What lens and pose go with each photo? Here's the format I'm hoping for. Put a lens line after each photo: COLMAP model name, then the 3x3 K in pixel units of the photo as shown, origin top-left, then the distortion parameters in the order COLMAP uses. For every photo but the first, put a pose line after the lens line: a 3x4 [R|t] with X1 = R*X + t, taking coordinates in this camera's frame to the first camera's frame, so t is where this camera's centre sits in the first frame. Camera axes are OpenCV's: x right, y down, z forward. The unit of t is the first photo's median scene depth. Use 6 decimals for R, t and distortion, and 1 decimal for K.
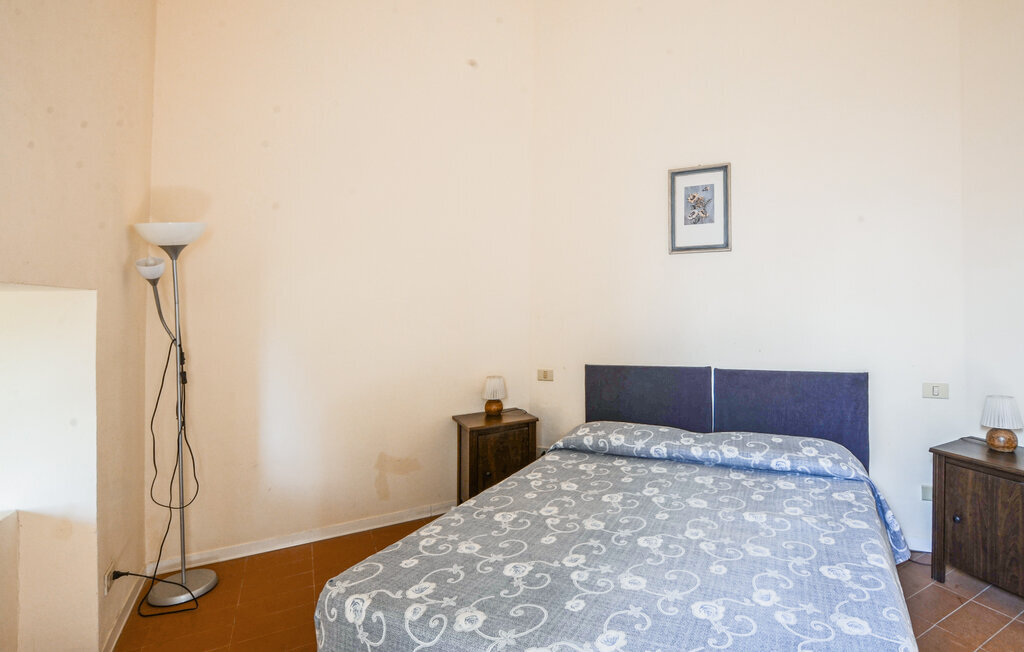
lens RADIAL K [[479.0, 0, 507.7], [0, 479.0, 324.3], [0, 0, 1]] dist [-0.020992, 0.003382]
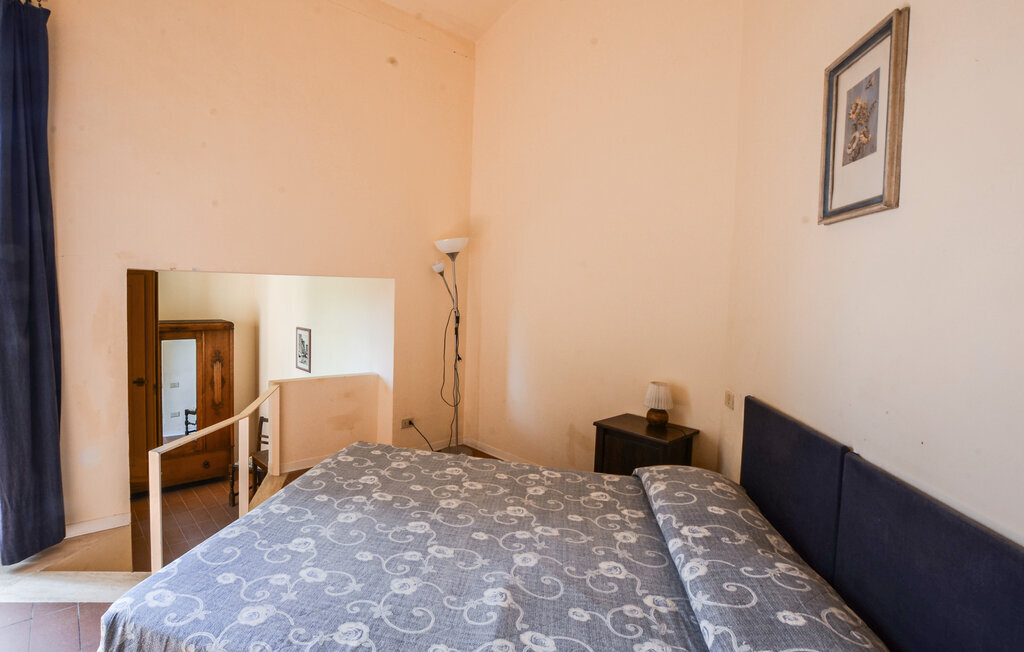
lens RADIAL K [[479.0, 0, 507.8], [0, 479.0, 325.8], [0, 0, 1]] dist [-0.020992, 0.003382]
pose [[0.296696, 0.104300, -0.949259, 1.046254], [-0.080262, 0.993224, 0.084044, -0.065717], [0.951593, 0.051254, 0.303057, 0.683800]]
